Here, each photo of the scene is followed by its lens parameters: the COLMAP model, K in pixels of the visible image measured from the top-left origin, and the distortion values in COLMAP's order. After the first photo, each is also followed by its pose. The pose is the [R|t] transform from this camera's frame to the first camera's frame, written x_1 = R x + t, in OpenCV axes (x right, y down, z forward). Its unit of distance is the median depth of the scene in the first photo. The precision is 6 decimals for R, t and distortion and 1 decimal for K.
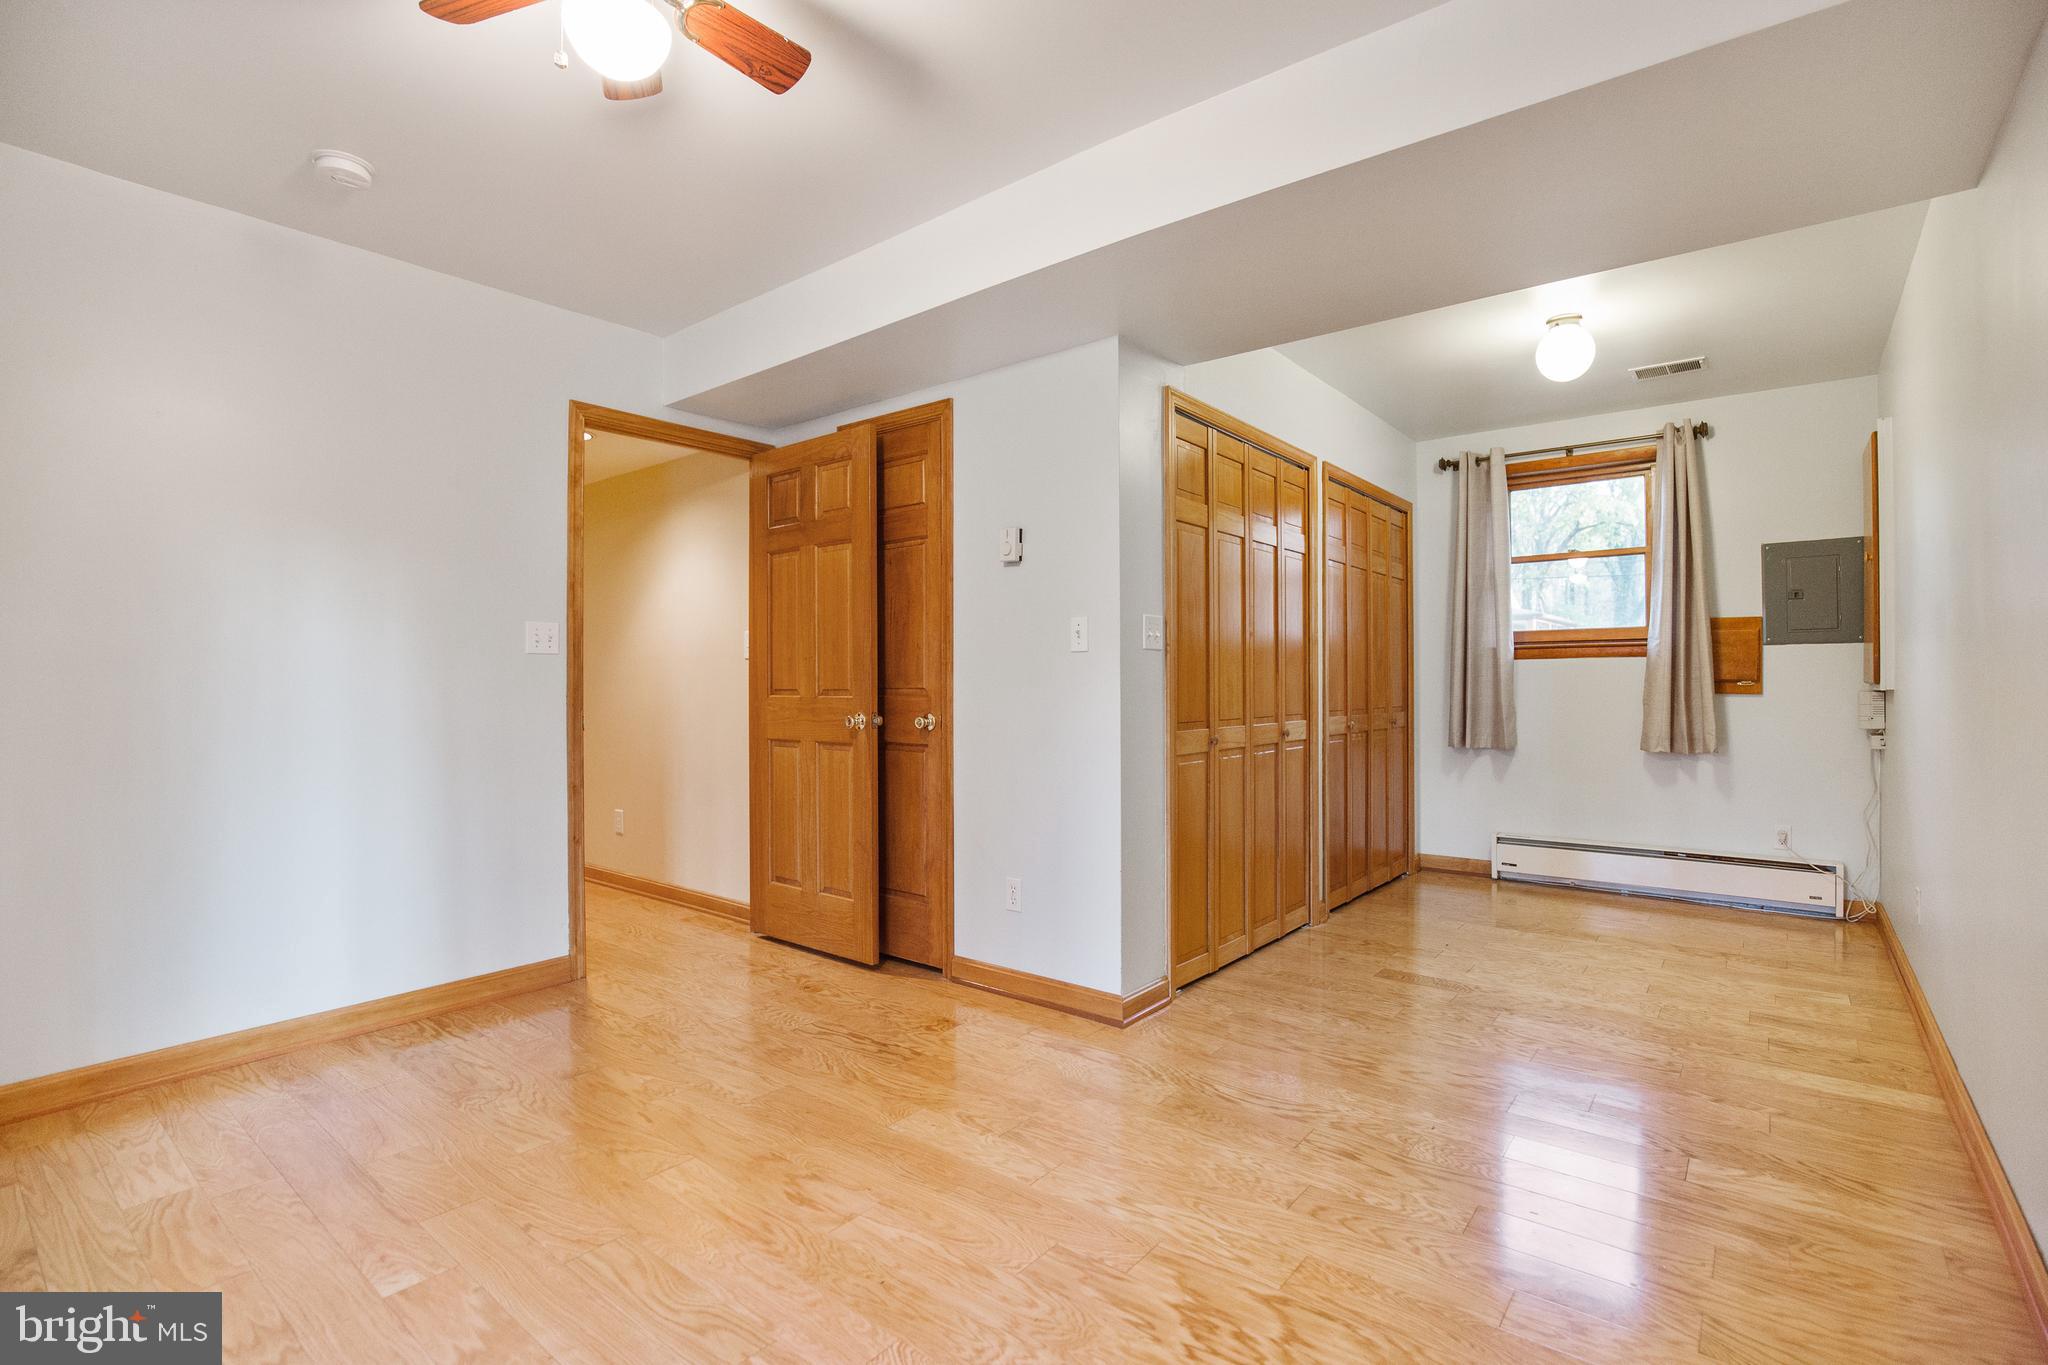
lens RADIAL K [[947.7, 0, 1033.4], [0, 947.7, 682.3], [0, 0, 1]] dist [-0.026645, 0.002420]
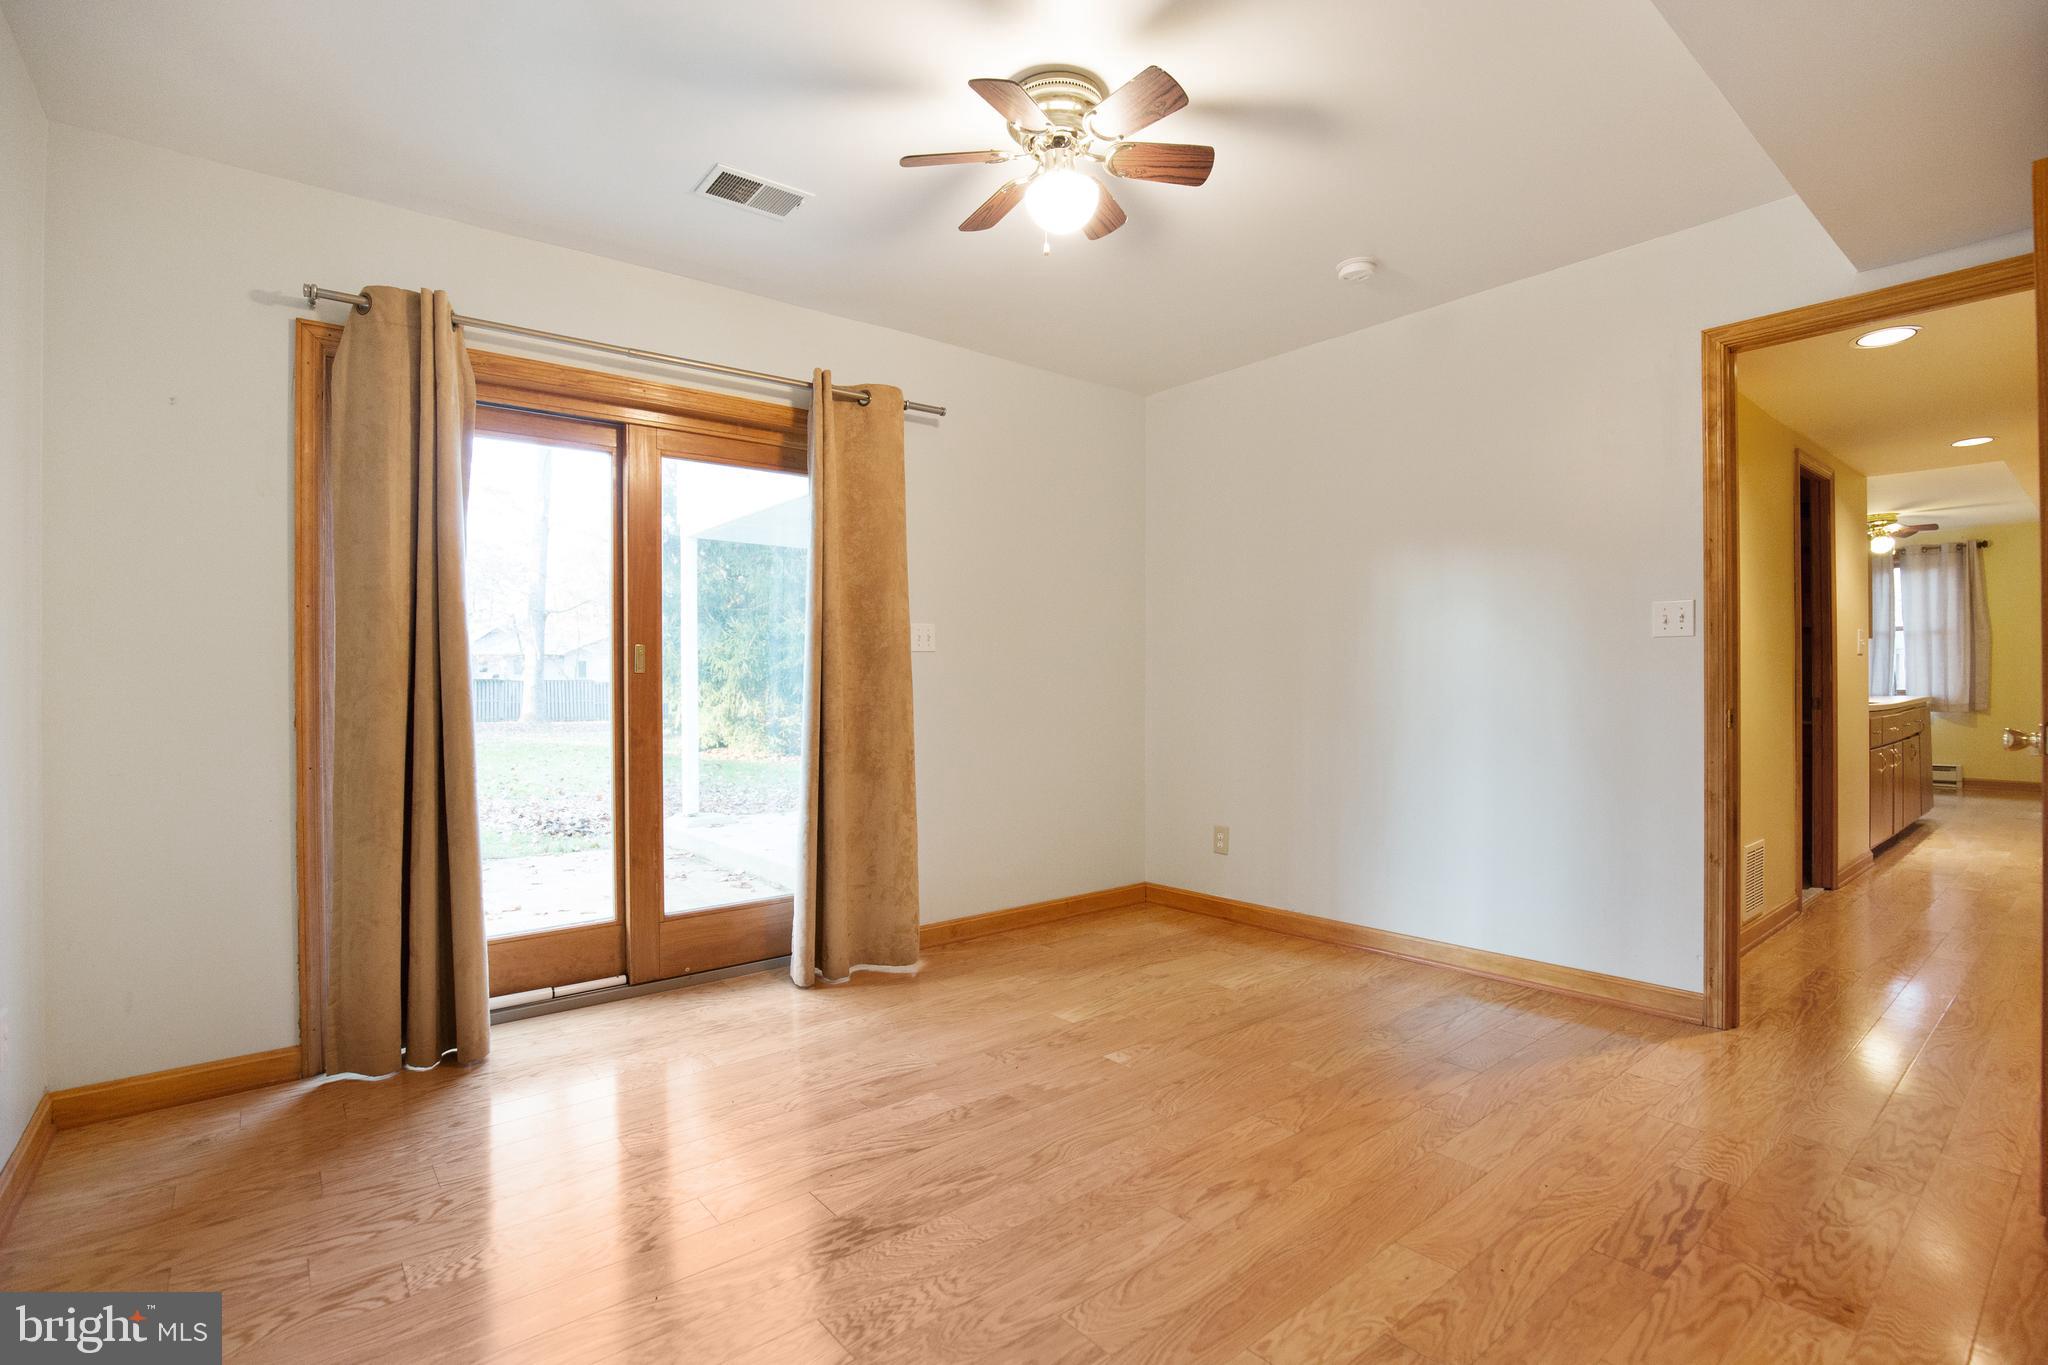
lens RADIAL K [[947.7, 0, 1025.8], [0, 947.7, 674.8], [0, 0, 1]] dist [-0.026645, 0.002420]
pose [[-0.203198, 0.000776, -0.979137, 0.574197], [0.005673, 0.999984, -0.000385, 0.003447], [0.979121, -0.005633, -0.203199, 0.751620]]
